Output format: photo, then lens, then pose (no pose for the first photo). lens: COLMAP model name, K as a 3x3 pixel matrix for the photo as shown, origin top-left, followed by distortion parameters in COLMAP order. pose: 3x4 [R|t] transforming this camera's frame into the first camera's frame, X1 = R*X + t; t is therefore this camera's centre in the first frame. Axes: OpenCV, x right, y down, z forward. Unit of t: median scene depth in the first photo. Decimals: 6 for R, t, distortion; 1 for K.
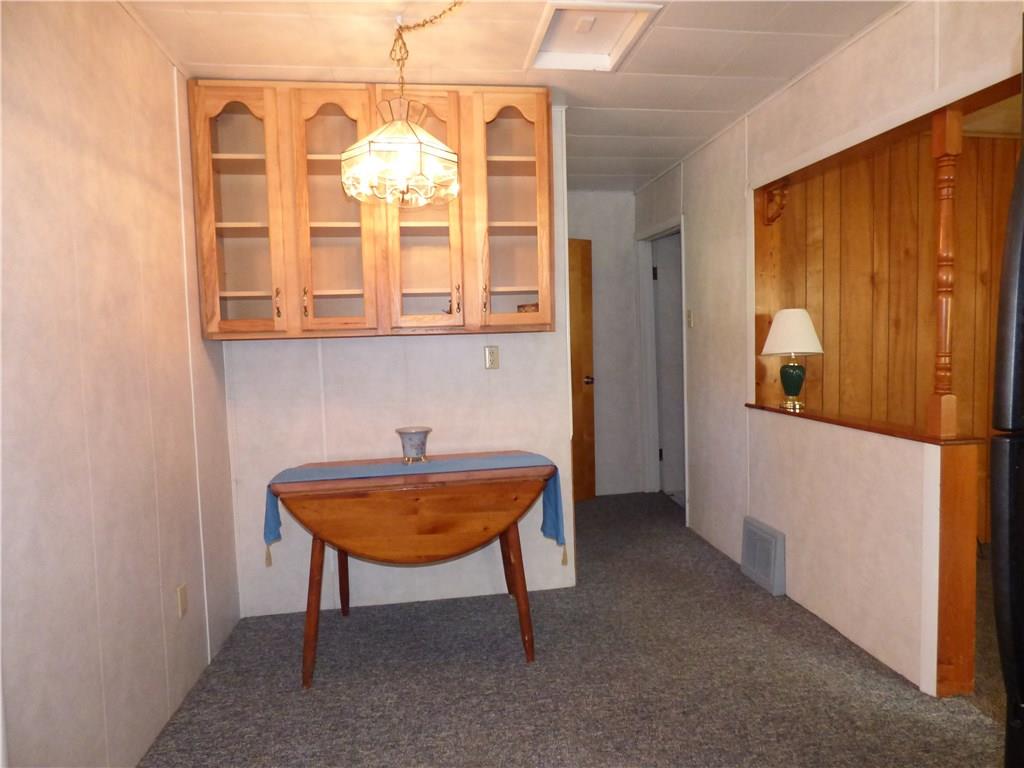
lens RADIAL K [[637.9, 0, 512.0], [0, 637.9, 384.0], [0, 0, 1]] dist [-0.004533, -0.004466]
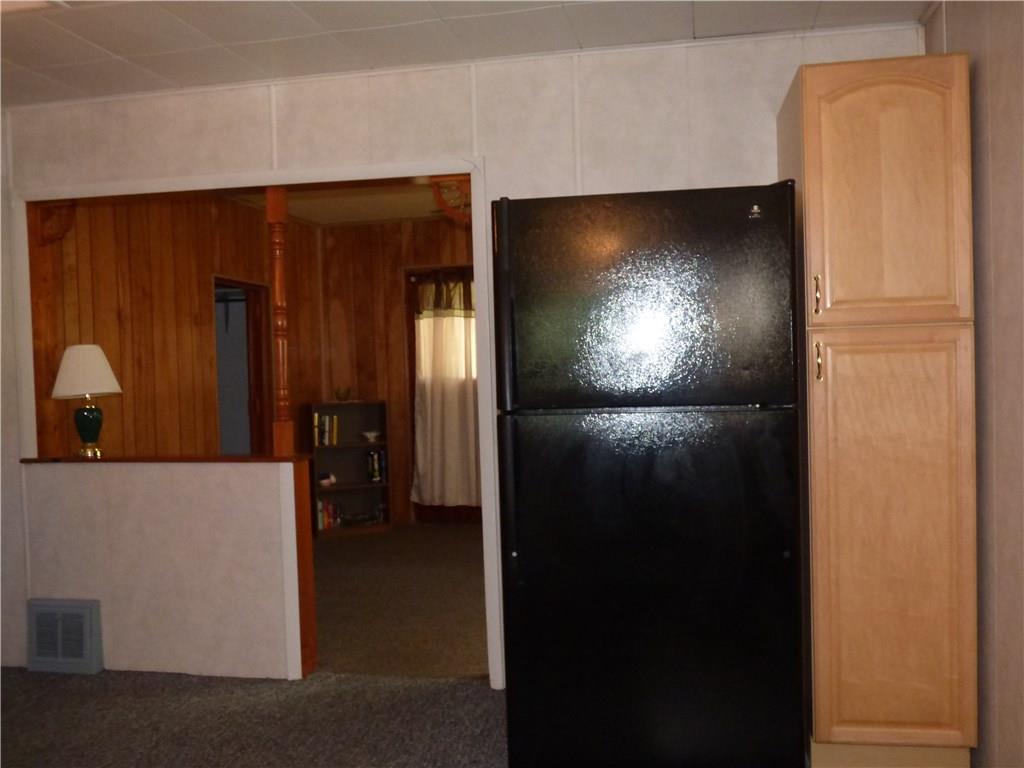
lens RADIAL K [[922.9, 0, 512.0], [0, 922.9, 384.0], [0, 0, 1]] dist [0.040473, 0.001241]
pose [[0.345738, -0.007622, 0.938300, -0.571745], [0.085339, 0.996078, -0.023354, 0.017827], [-0.934442, 0.088148, 0.345033, -0.000514]]
